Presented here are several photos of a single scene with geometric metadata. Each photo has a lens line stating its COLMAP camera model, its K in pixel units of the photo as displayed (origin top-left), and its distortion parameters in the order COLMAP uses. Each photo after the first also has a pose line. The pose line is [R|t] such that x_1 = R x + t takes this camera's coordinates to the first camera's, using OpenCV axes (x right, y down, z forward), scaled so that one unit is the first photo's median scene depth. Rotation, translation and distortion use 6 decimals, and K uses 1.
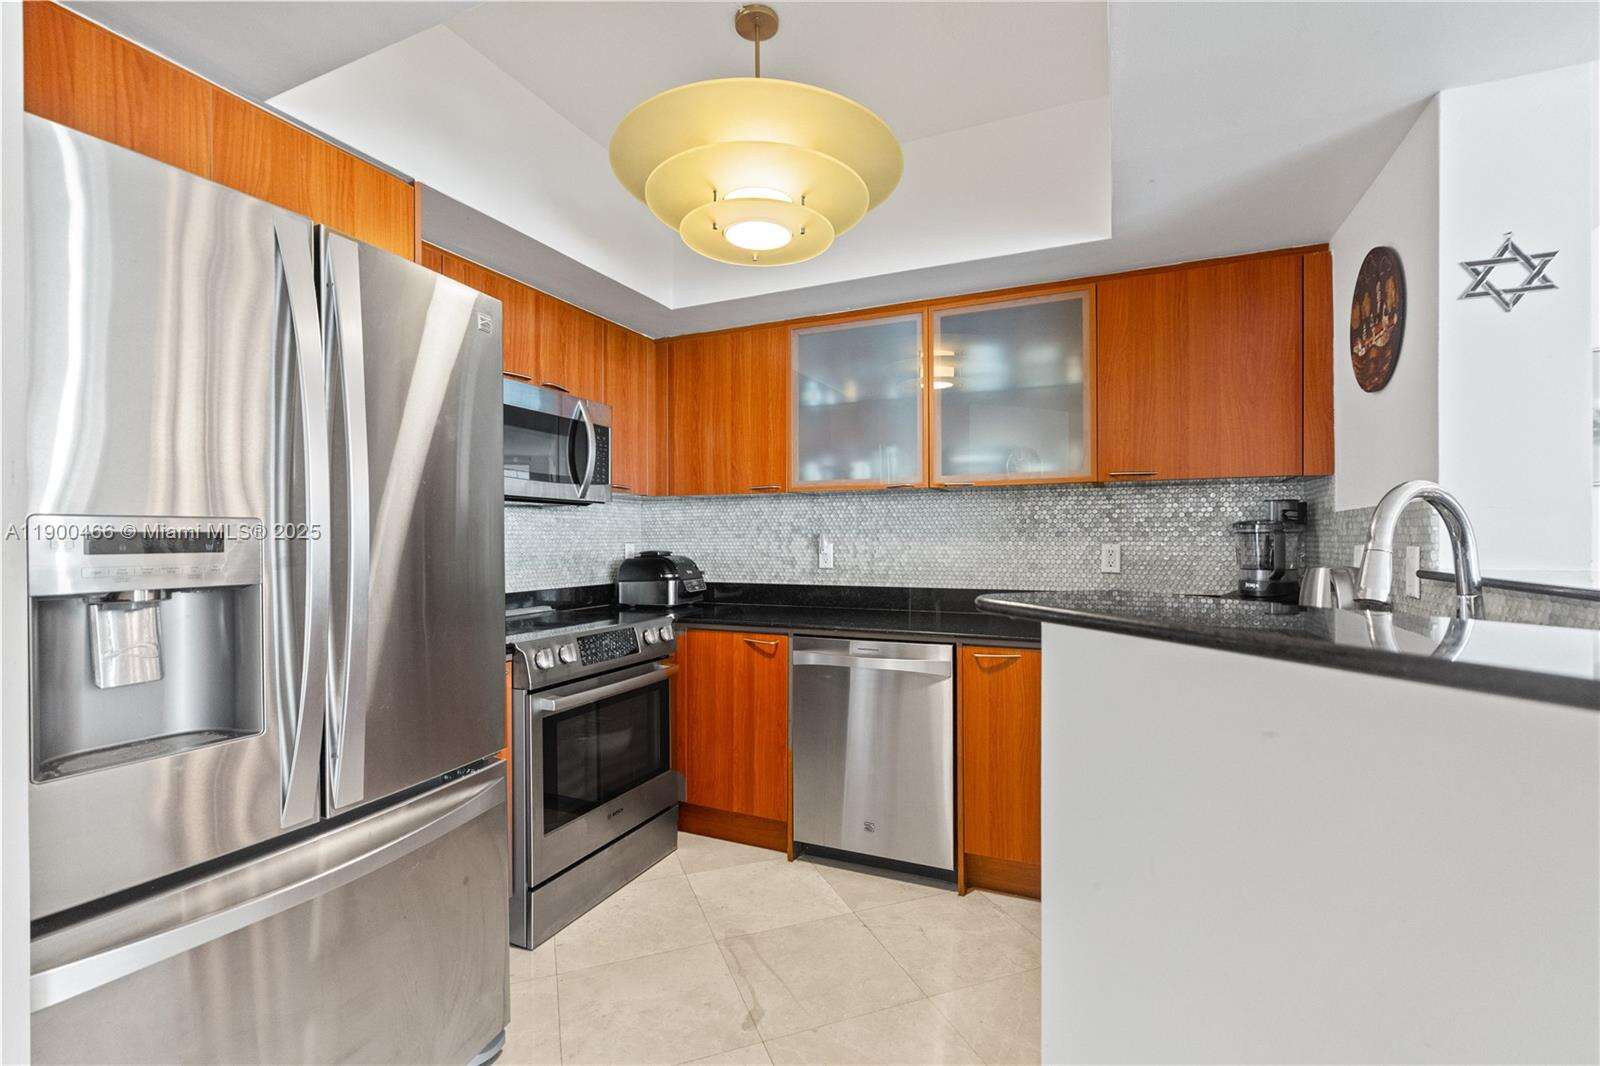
lens RADIAL K [[711.4, 0, 786.1], [0, 711.4, 535.0], [0, 0, 1]] dist [-0.012988, 0.006534]
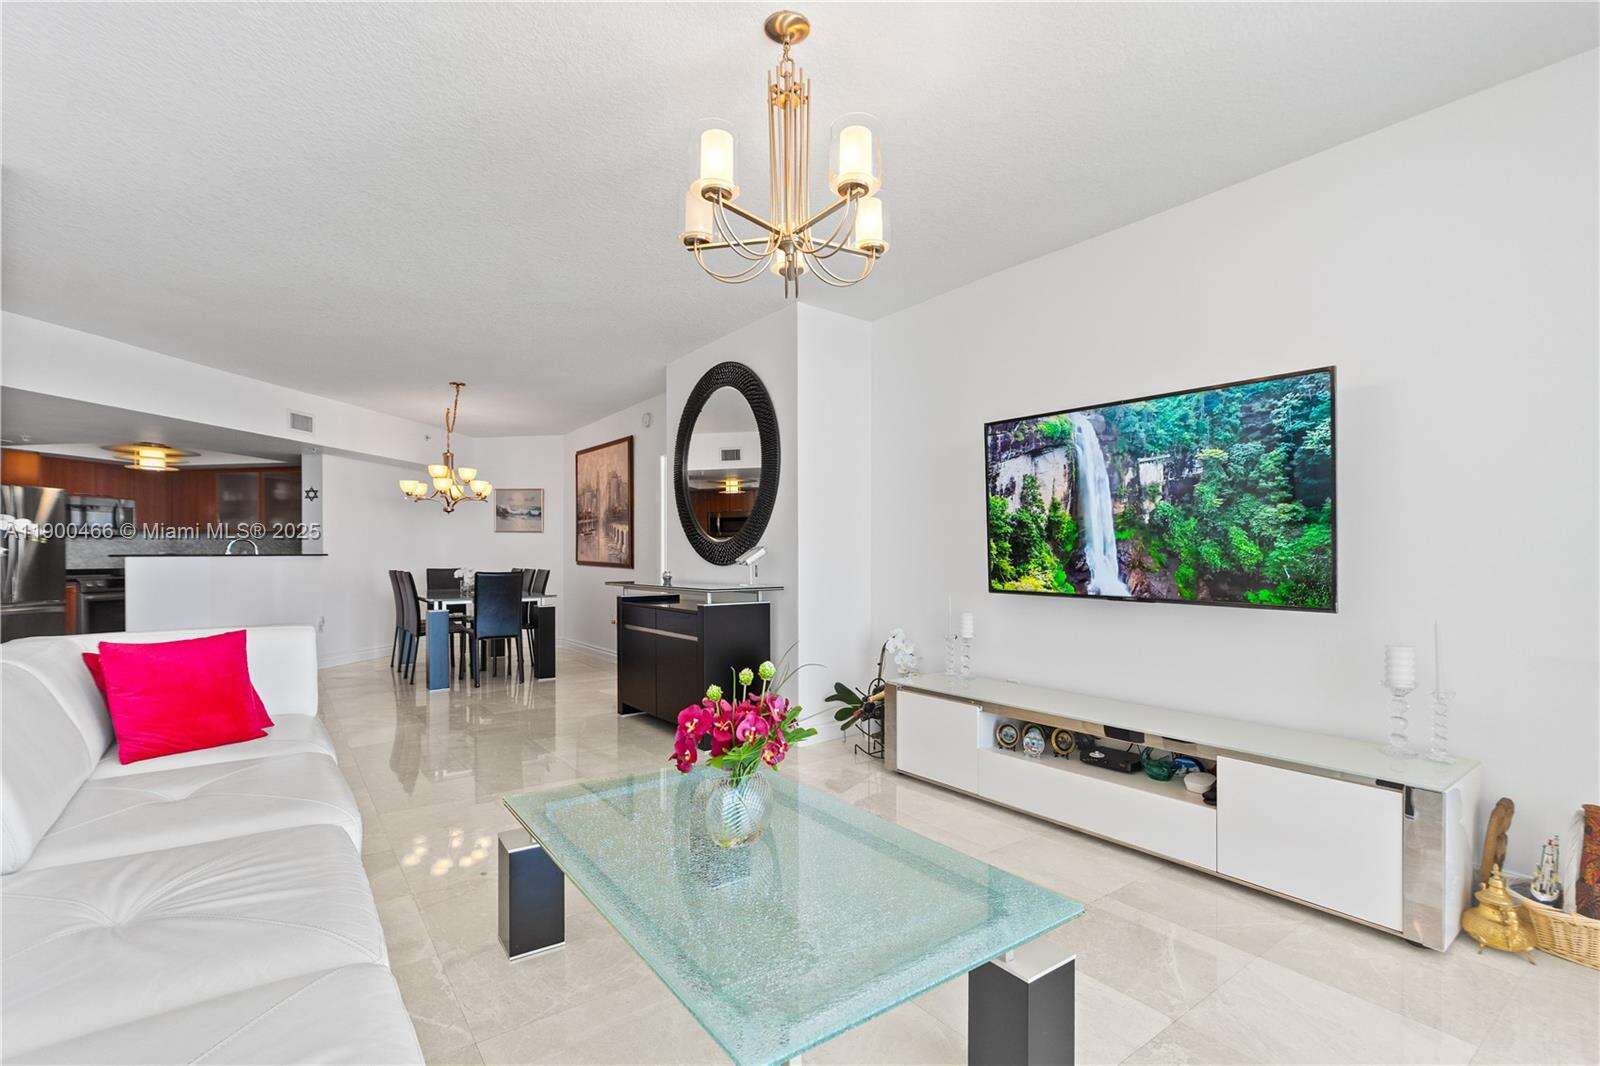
lens RADIAL K [[711.4, 0, 819.6], [0, 711.4, 554.2], [0, 0, 1]] dist [-0.012988, 0.006534]
pose [[0.947306, -0.008199, 0.320226, 1.552350], [0.006803, 0.999962, 0.005477, 0.033319], [-0.320259, -0.003010, 0.947325, -2.720740]]
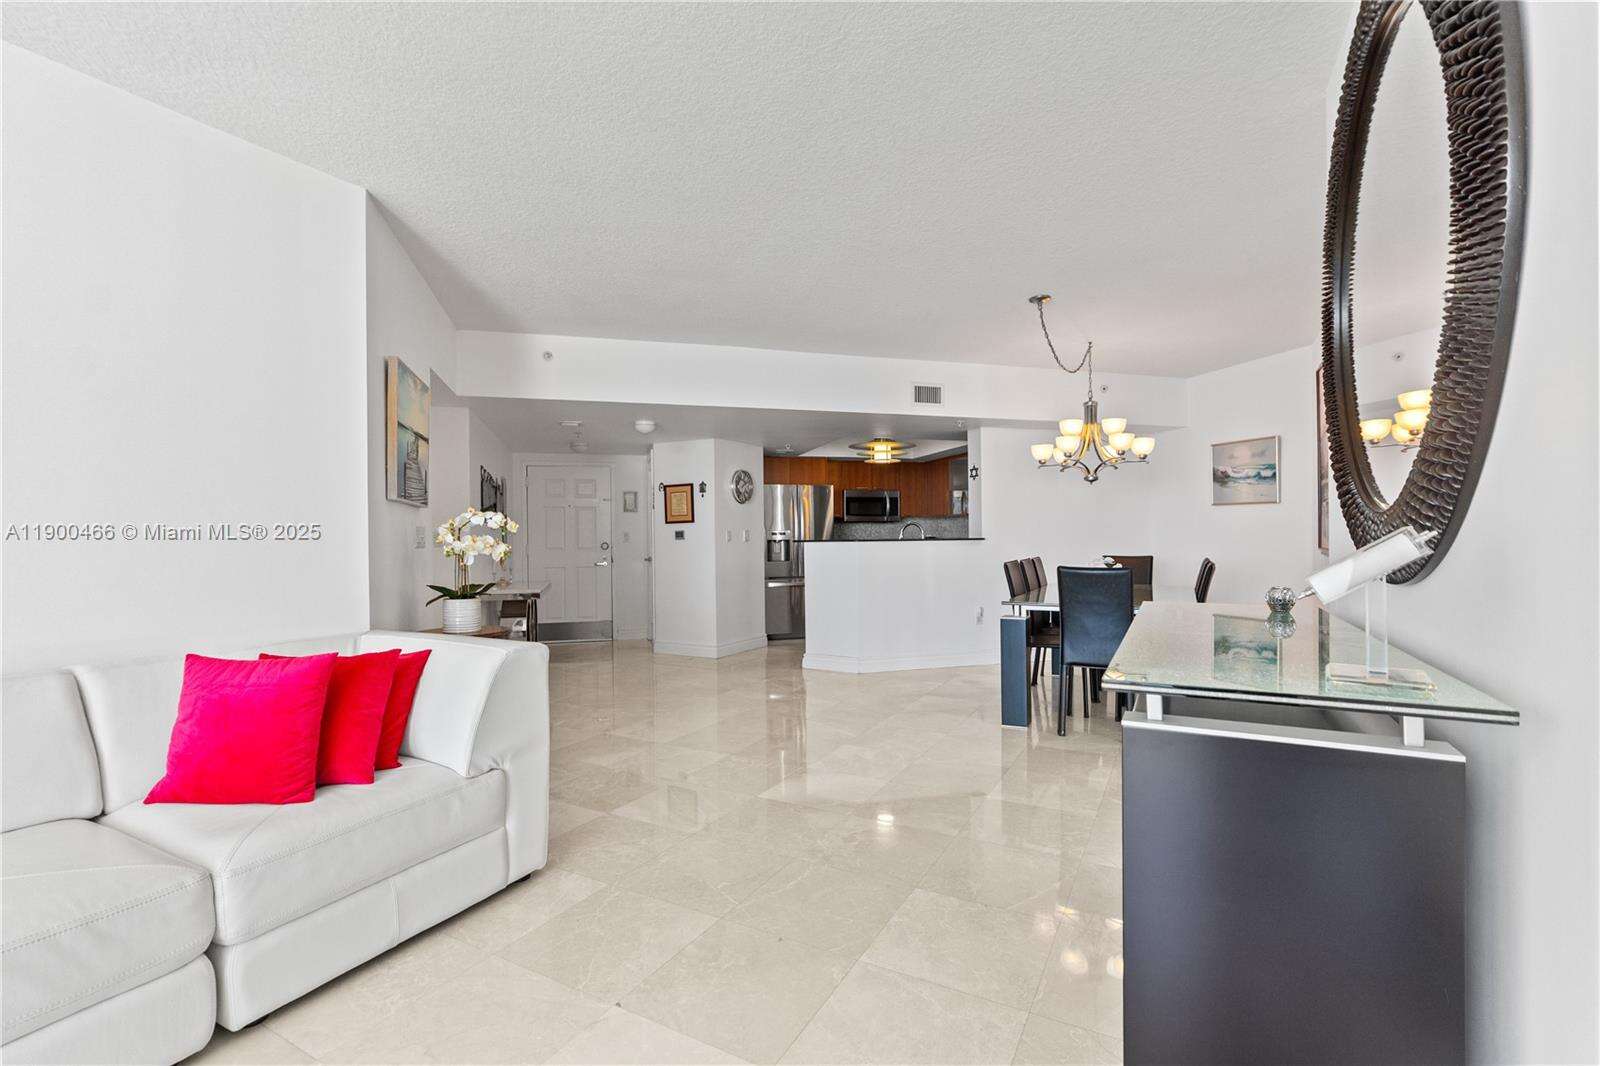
lens RADIAL K [[711.4, 0, 805.2], [0, 711.4, 535.6], [0, 0, 1]] dist [-0.012988, 0.006534]
pose [[0.674325, -0.012948, -0.738321, 2.025198], [0.015931, 0.999869, -0.002984, 0.023287], [0.738262, -0.009750, 0.674443, -1.619508]]
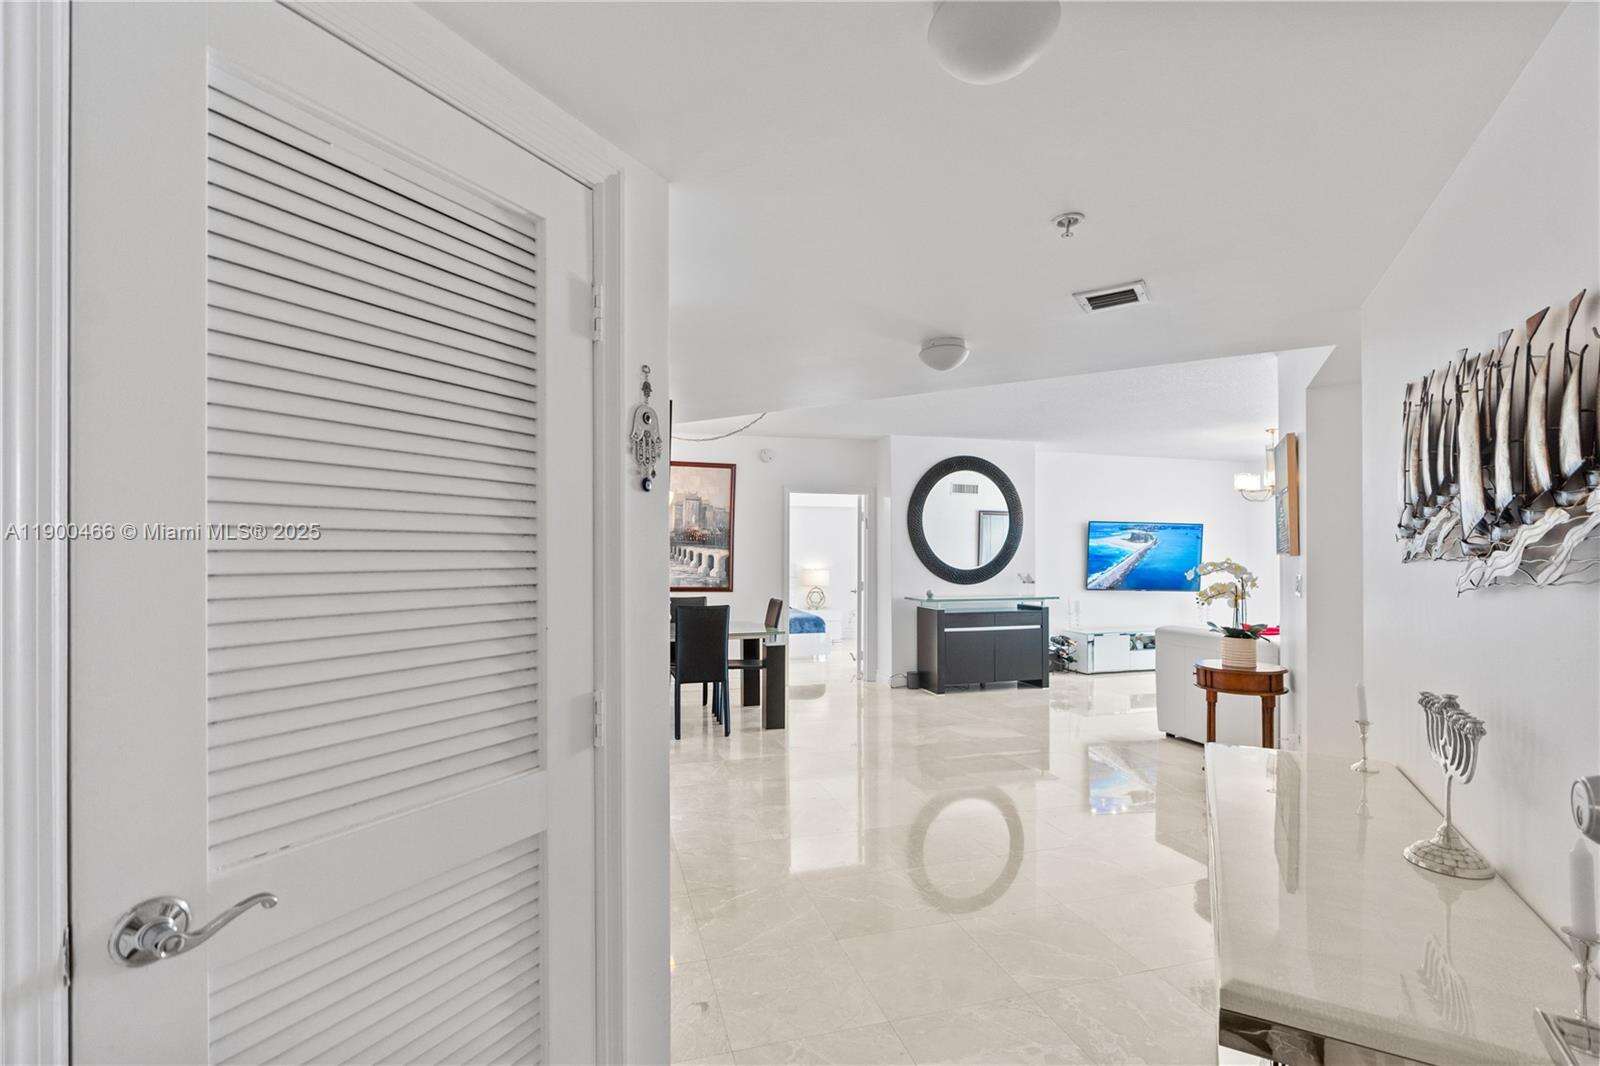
lens RADIAL K [[711.4, 0, 794.2], [0, 711.4, 556.7], [0, 0, 1]] dist [-0.012988, 0.006534]
pose [[0.060678, -0.001312, 0.998157, -1.131033], [-0.002182, 0.999997, 0.001447, -0.048616], [-0.998155, -0.002266, 0.060675, -0.266569]]
